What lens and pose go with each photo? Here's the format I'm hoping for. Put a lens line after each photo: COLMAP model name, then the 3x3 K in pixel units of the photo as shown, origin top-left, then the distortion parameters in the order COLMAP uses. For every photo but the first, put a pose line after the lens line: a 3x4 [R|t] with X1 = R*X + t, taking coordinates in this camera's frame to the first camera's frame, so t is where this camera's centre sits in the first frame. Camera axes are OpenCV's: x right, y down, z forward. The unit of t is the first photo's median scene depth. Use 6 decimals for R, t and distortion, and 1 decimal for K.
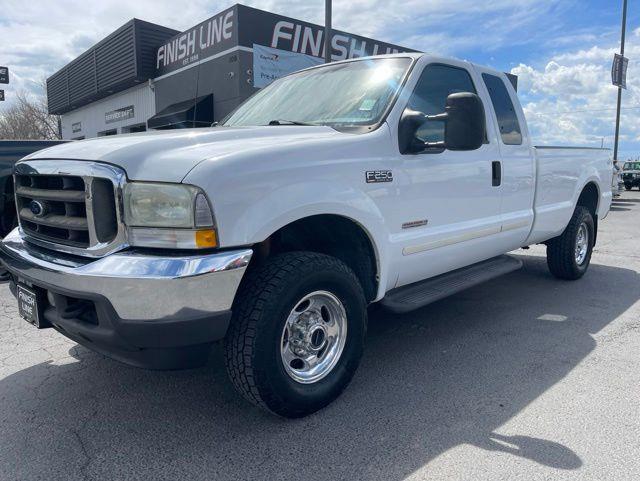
lens RADIAL K [[493.4, 0, 320.0], [0, 493.4, 240.5], [0, 0, 1]] dist [0.077277, -0.107477]
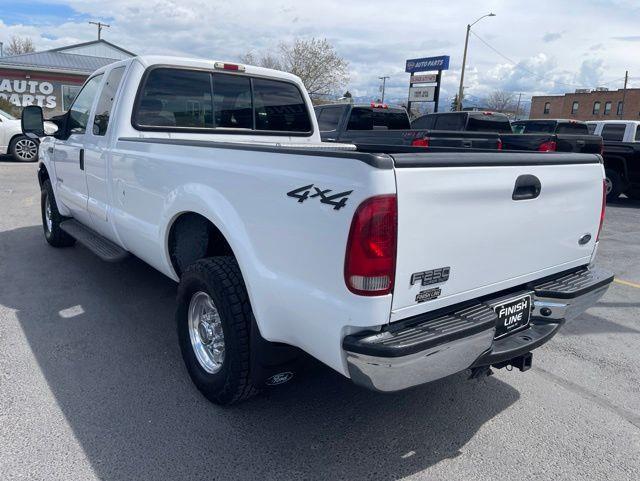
lens RADIAL K [[489.3, 0, 316.7], [0, 489.3, 238.2], [0, 0, 1]] dist [0.075385, -0.103801]
pose [[-0.154695, 0.211383, -0.965084, 1.889082], [-0.182440, 0.953931, 0.238184, -0.442902], [0.970971, 0.212916, -0.109004, 2.238841]]
